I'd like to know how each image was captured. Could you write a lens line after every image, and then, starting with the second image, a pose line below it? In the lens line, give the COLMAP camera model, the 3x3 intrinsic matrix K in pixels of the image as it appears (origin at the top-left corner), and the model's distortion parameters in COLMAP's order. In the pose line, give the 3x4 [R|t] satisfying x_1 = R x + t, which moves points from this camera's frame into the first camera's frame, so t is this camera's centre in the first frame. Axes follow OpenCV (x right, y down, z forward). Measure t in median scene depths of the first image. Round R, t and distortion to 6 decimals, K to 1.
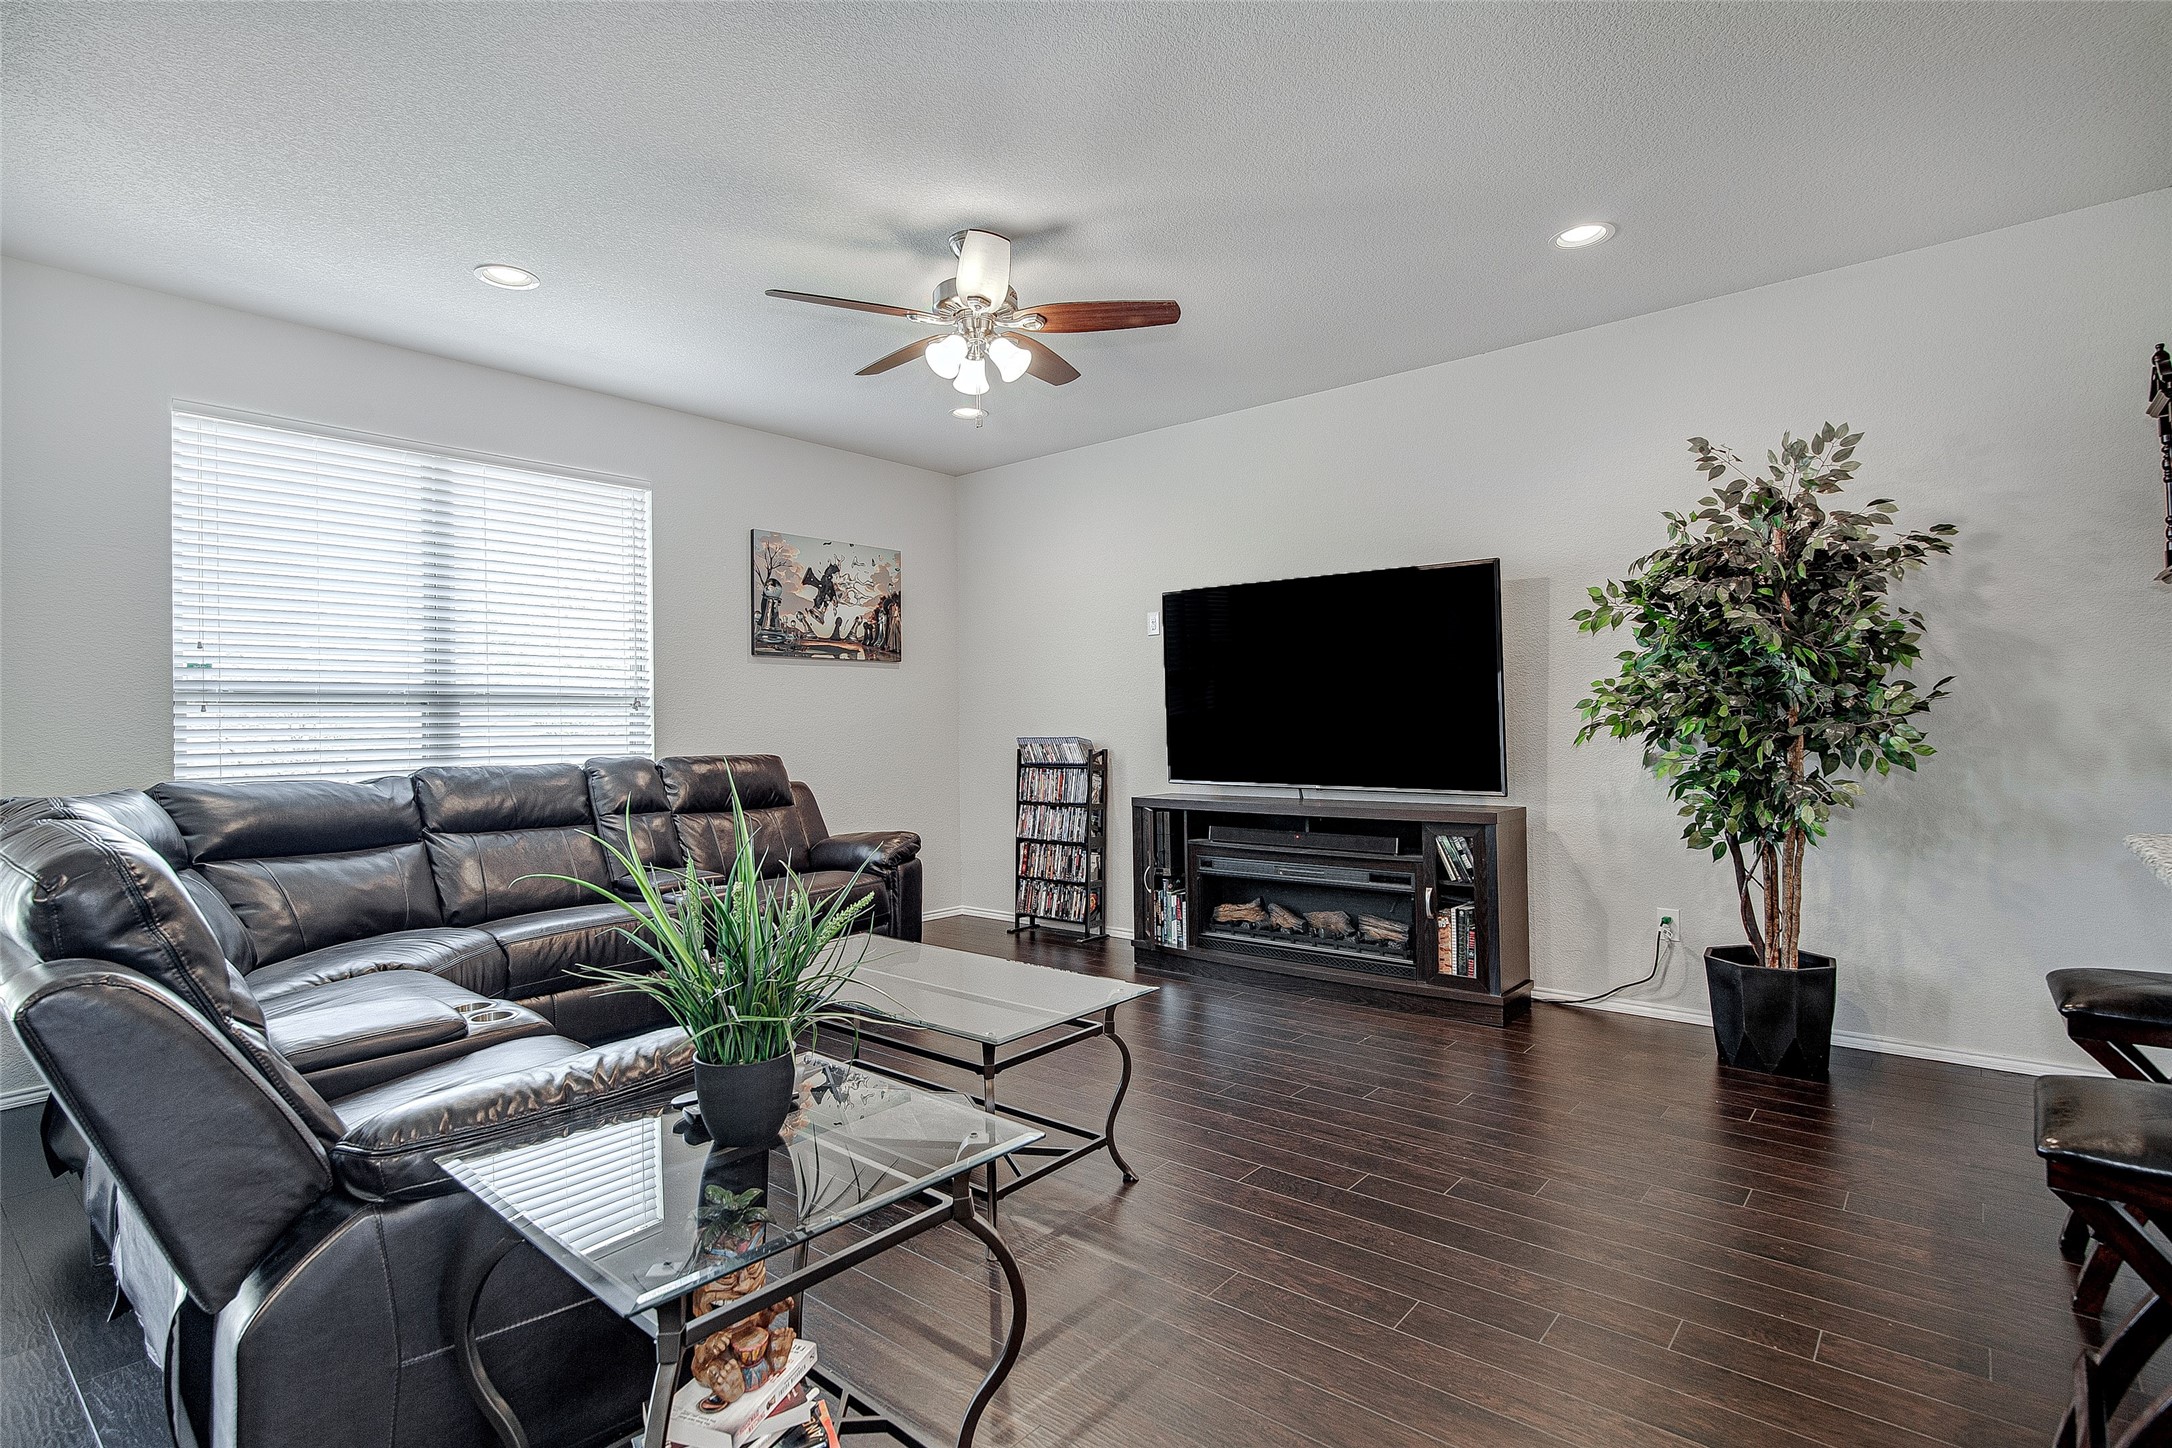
lens RADIAL K [[1074.1, 0, 1087.9], [0, 1074.1, 702.8], [0, 0, 1]] dist [0.001273, 0.000154]
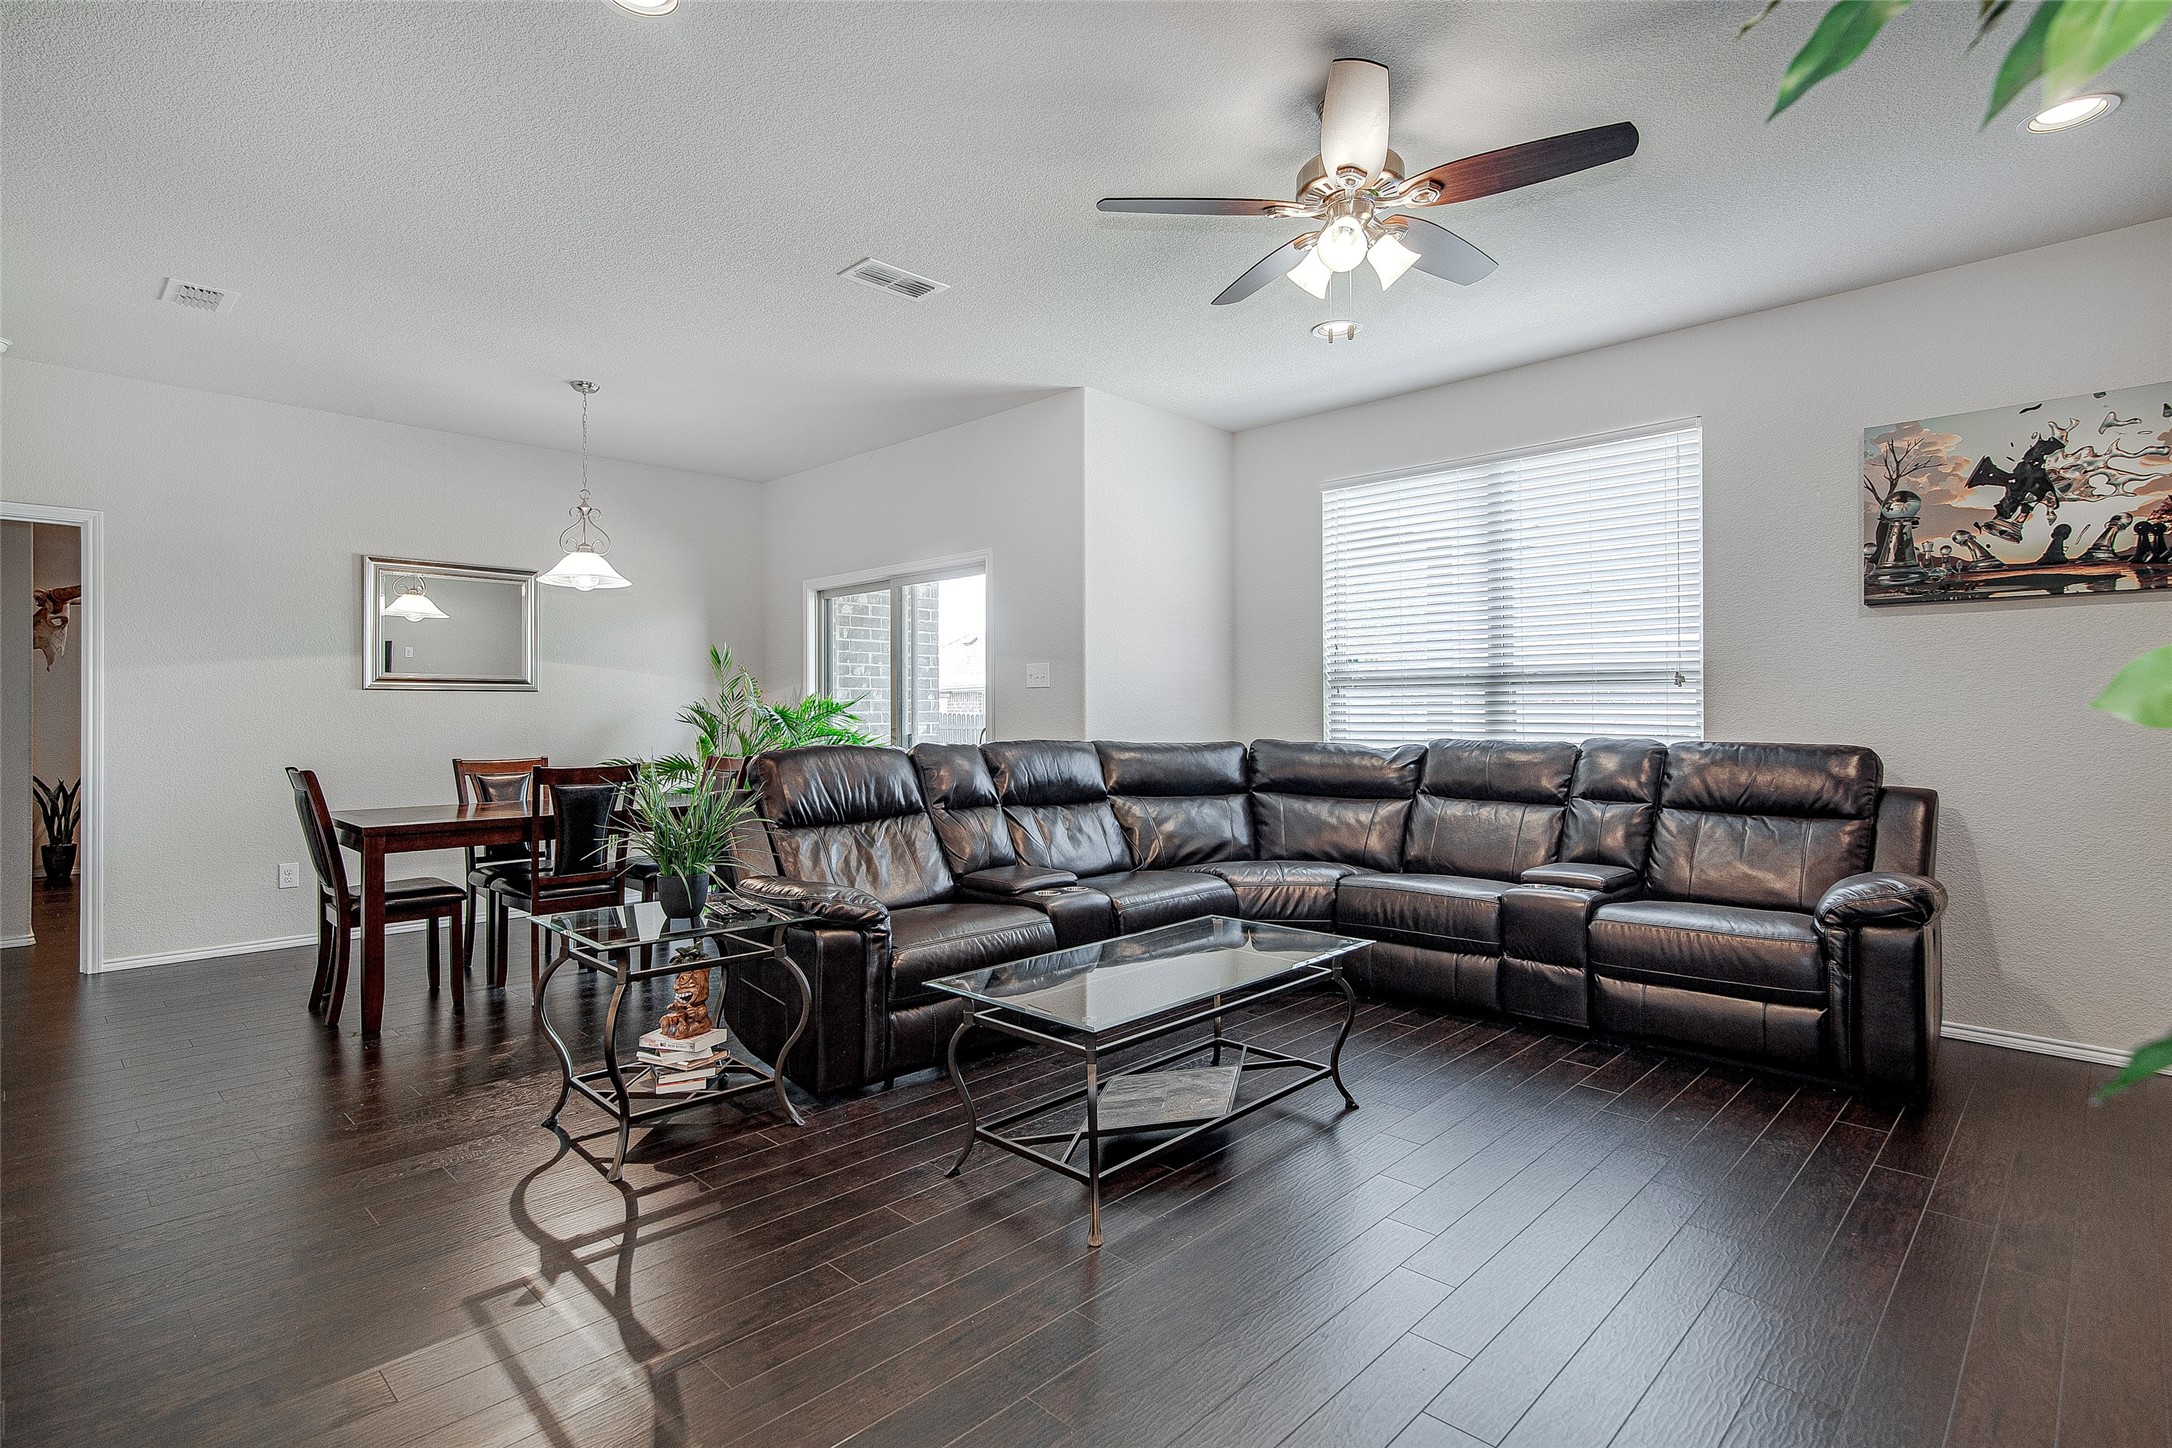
lens RADIAL K [[1039.7, 0, 1094.7], [0, 1039.7, 705.0], [0, 0, 1]] dist [0.011887, 0.000082]
pose [[-0.066410, 0.015161, -0.997677, 0.412227], [0.029392, 0.999480, 0.013232, -0.002755], [0.997359, -0.028445, -0.066821, 0.525211]]
